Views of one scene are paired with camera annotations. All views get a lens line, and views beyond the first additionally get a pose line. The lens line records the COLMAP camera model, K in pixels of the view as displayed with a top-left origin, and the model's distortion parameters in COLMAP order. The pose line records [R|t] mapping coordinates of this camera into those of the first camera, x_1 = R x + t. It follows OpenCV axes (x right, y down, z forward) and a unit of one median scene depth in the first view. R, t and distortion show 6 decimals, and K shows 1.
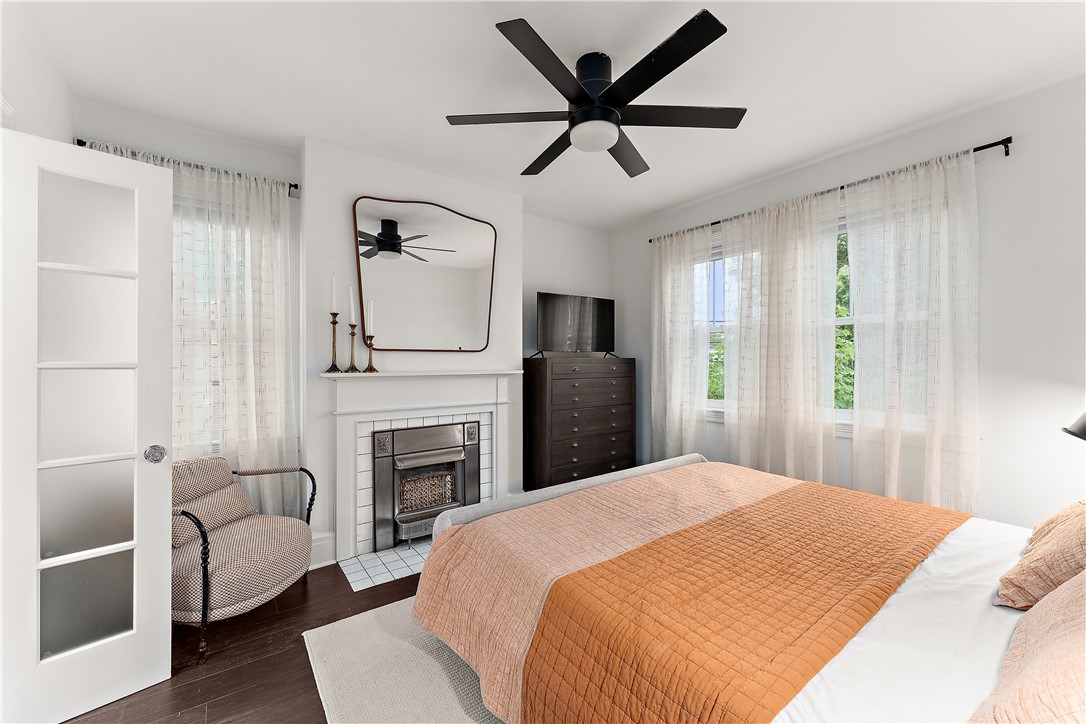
lens RADIAL K [[436.6, 0, 540.2], [0, 436.6, 360.0], [0, 0, 1]] dist [0.000376, -0.000005]
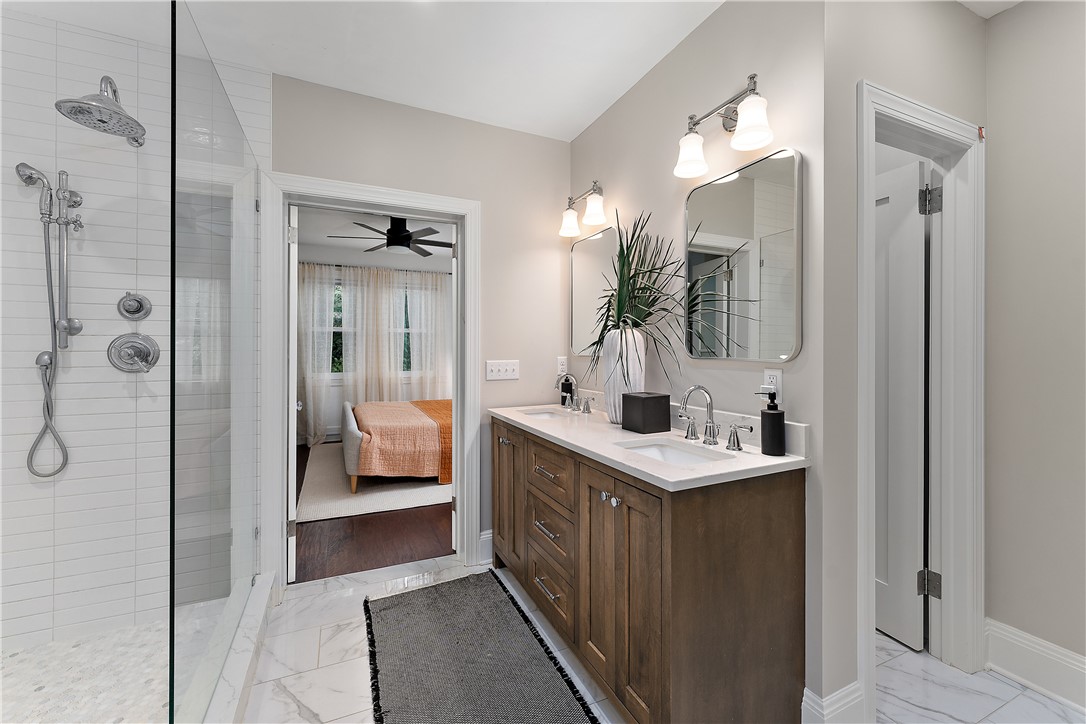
lens RADIAL K [[436.6, 0, 532.4], [0, 436.6, 348.4], [0, 0, 1]] dist [0.000376, -0.000005]
pose [[0.216093, 0.003286, 0.976367, -1.232527], [-0.002640, 0.999993, -0.002781, 0.004854], [-0.976369, -0.001976, 0.216100, -0.092920]]
